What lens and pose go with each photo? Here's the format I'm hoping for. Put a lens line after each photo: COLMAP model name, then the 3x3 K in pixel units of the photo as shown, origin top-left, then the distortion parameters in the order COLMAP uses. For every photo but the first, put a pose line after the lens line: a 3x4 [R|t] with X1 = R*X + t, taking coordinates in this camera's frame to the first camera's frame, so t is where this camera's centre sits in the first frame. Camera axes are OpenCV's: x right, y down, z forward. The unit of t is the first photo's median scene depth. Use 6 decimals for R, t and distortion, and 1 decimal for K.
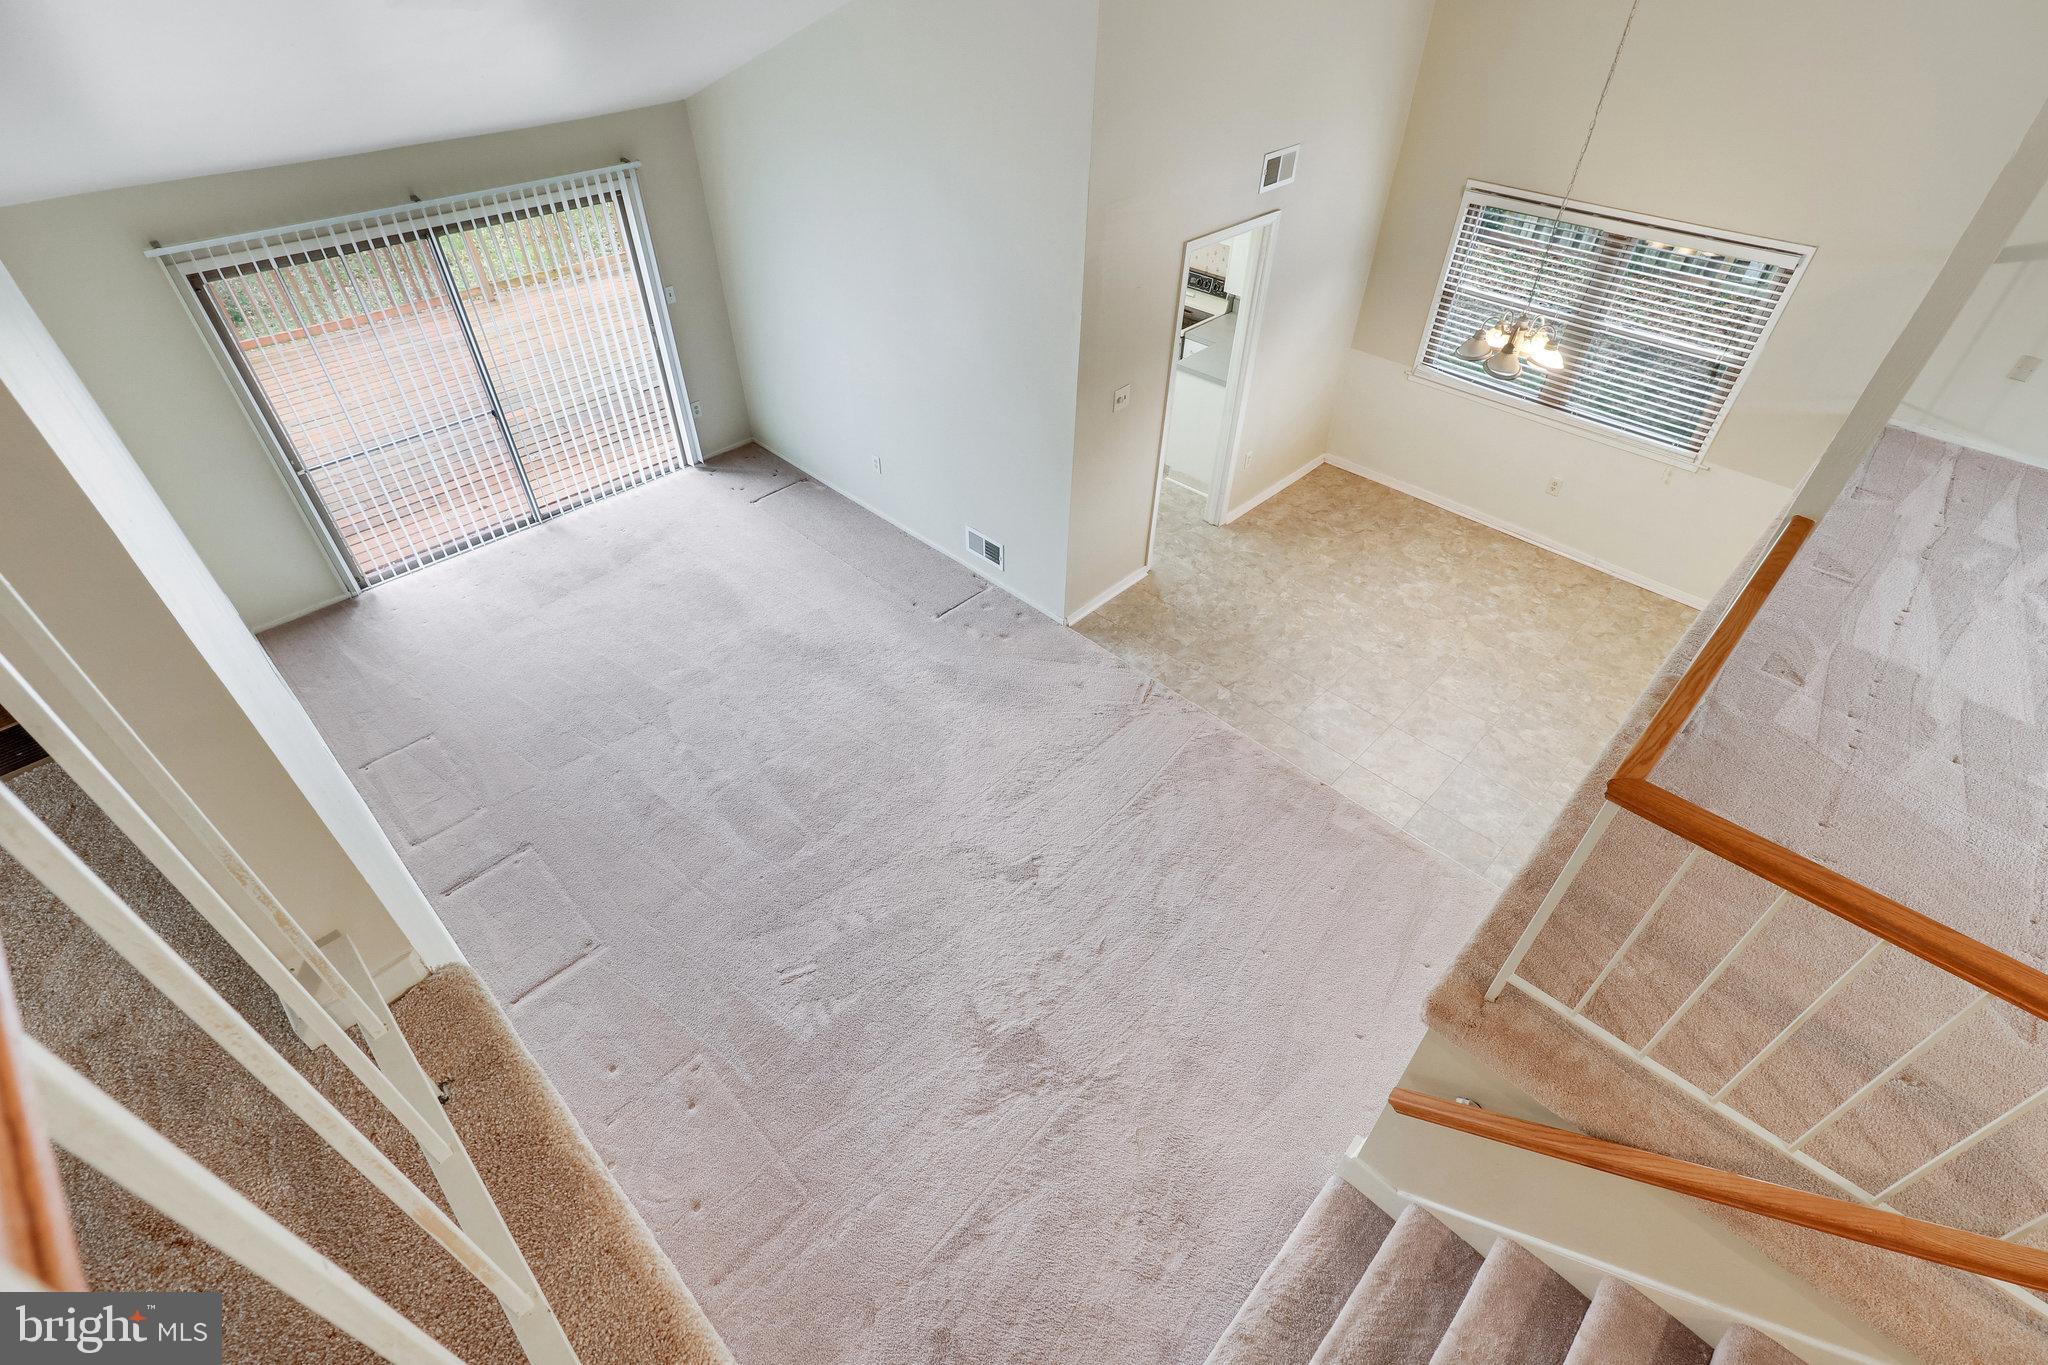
lens RADIAL K [[955.3, 0, 1016.1], [0, 955.3, 668.8], [0, 0, 1]] dist [0.008532, -0.002344]
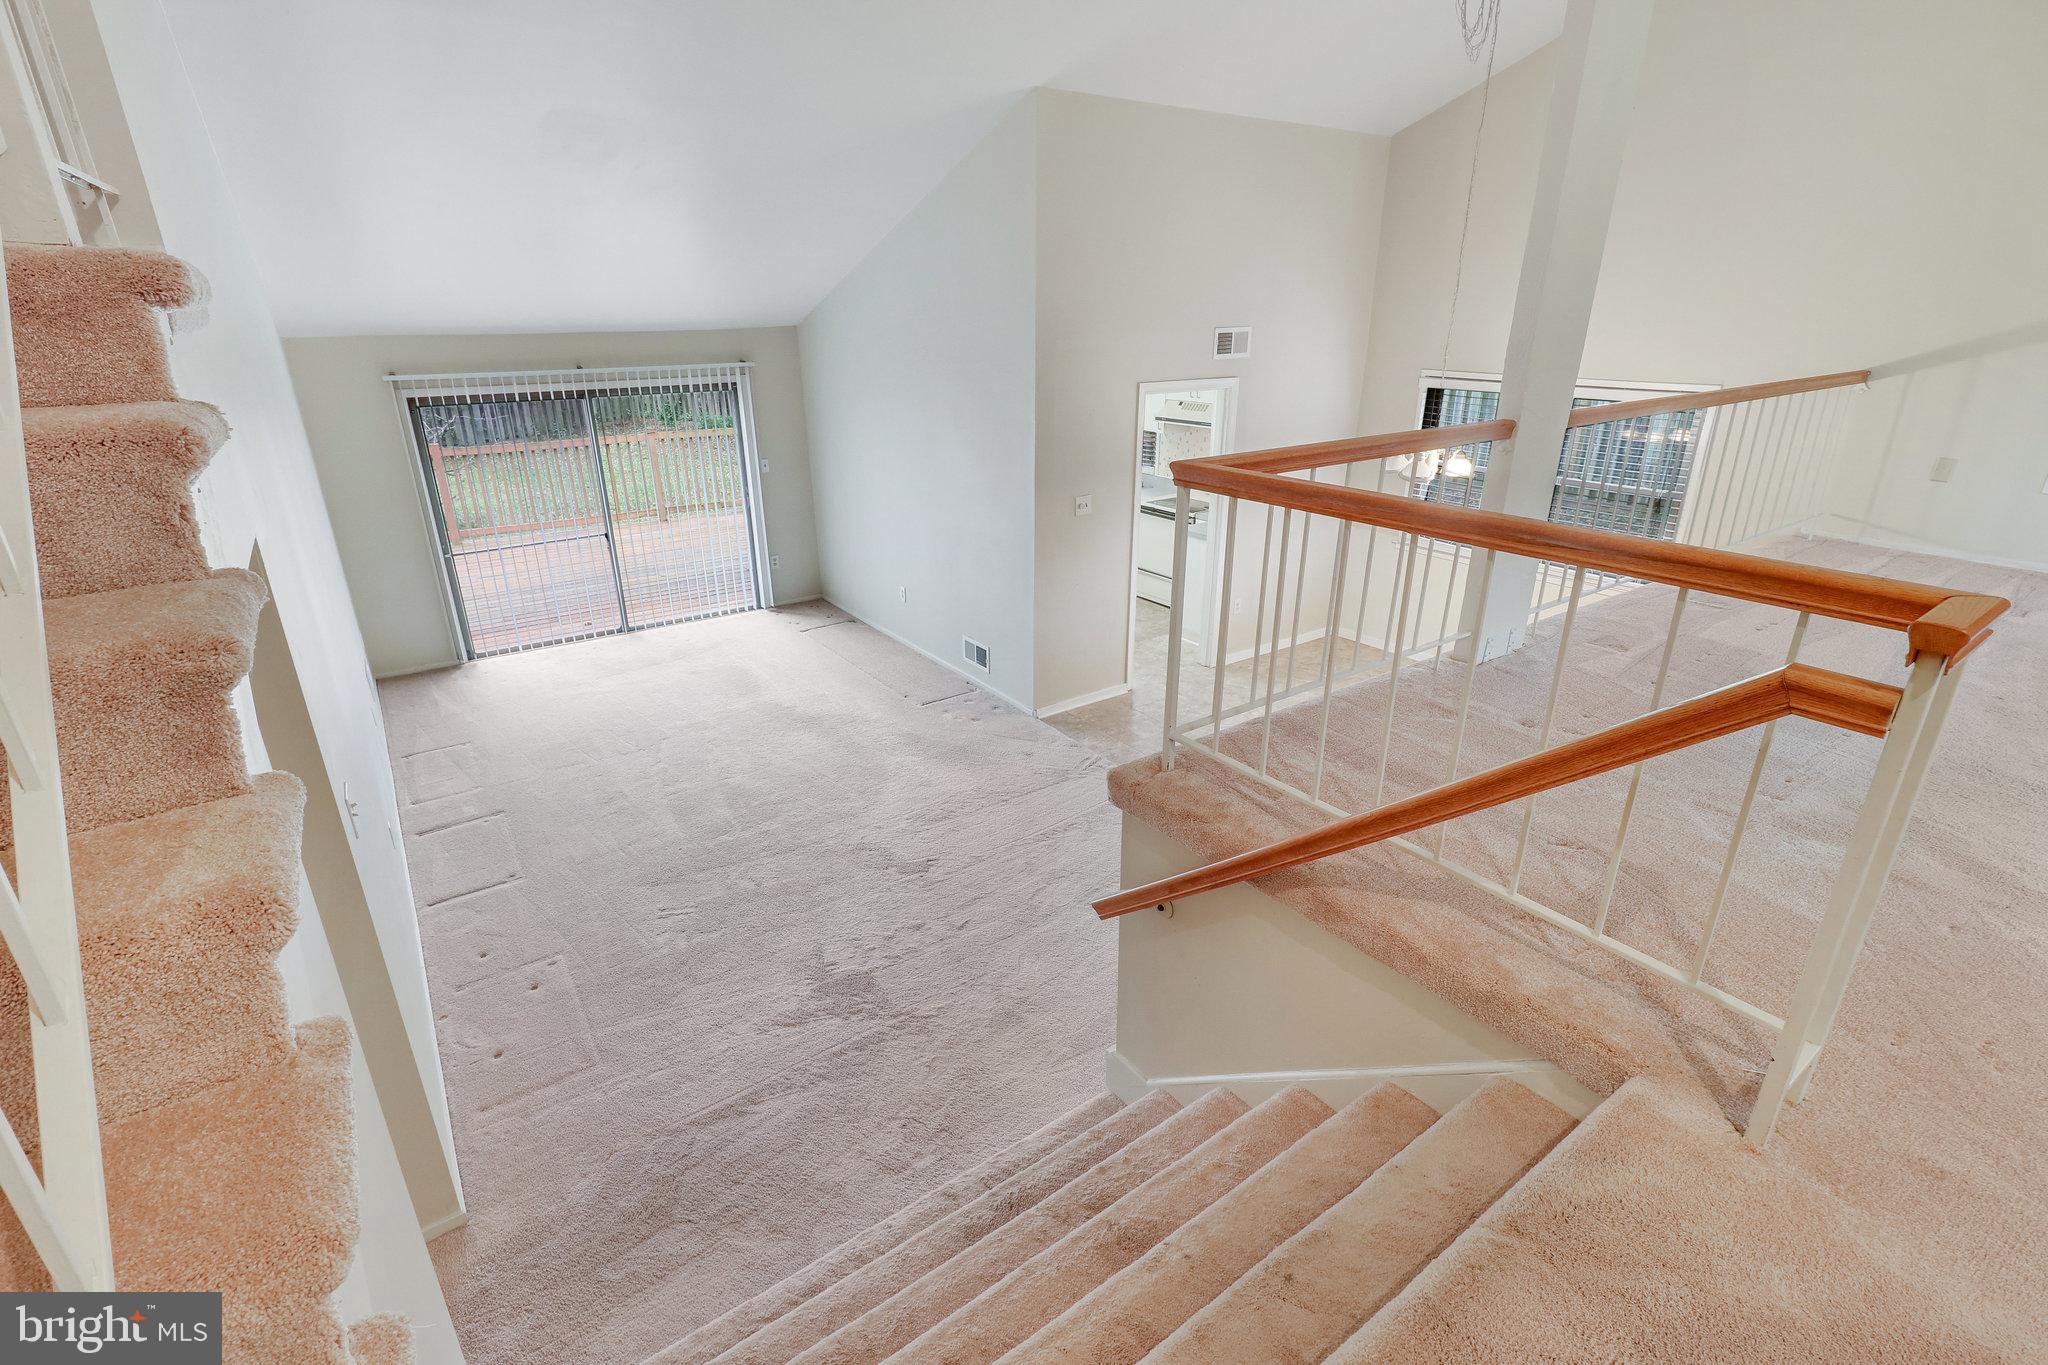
lens RADIAL K [[955.3, 0, 1017.0], [0, 955.3, 667.7], [0, 0, 1]] dist [0.008532, -0.002344]
pose [[0.982584, 0.052512, -0.178242, 0.239446], [-0.109904, 0.937700, -0.329606, 0.280145], [0.149830, 0.343455, 0.927141, -0.014504]]
